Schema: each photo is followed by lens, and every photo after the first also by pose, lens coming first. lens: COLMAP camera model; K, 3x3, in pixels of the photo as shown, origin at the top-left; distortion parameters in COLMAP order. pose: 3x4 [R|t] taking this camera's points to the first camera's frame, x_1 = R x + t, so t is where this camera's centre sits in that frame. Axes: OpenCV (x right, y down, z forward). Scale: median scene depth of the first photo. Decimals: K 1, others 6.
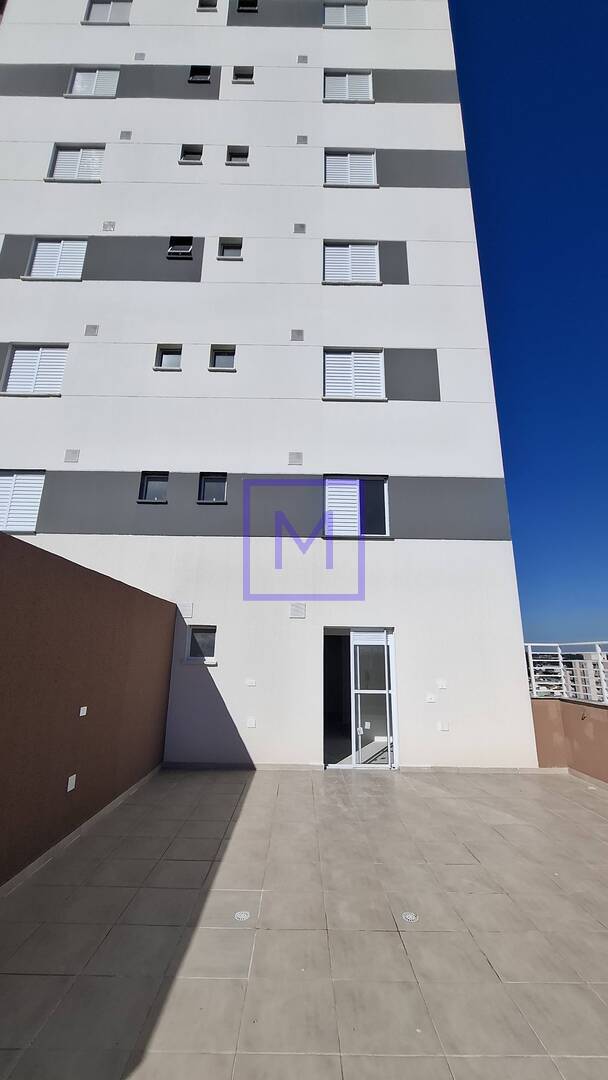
lens RADIAL K [[428.2, 0, 304.0], [0, 428.2, 540.0], [0, 0, 1]] dist [-0.011116, 0.005586]
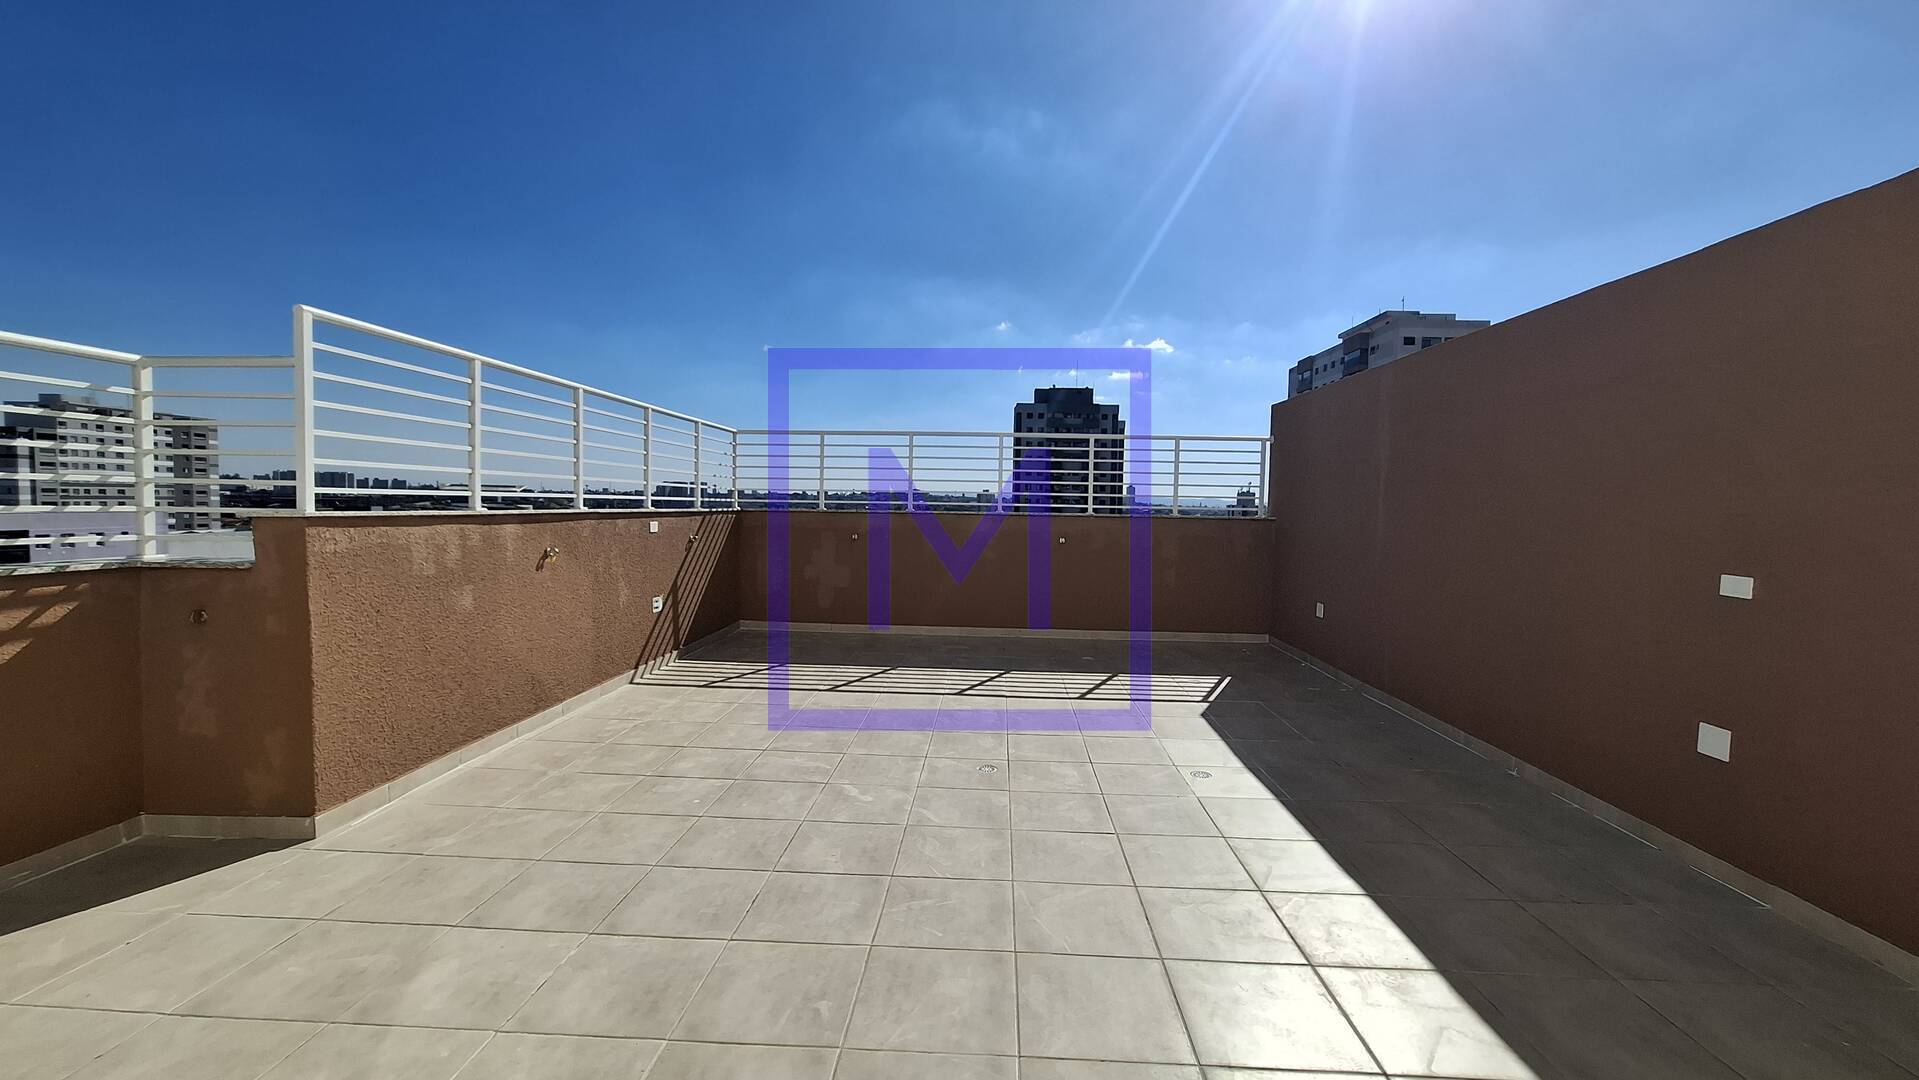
lens RADIAL K [[760.9, 0, 959.5], [0, 760.9, 540.0], [0, 0, 1]] dist [-0.011116, 0.005586]
pose [[-0.997813, -0.038046, 0.054059, 0.161207], [-0.048846, 0.975361, -0.215140, 0.524812], [-0.044541, -0.217310, -0.975086, 1.665952]]
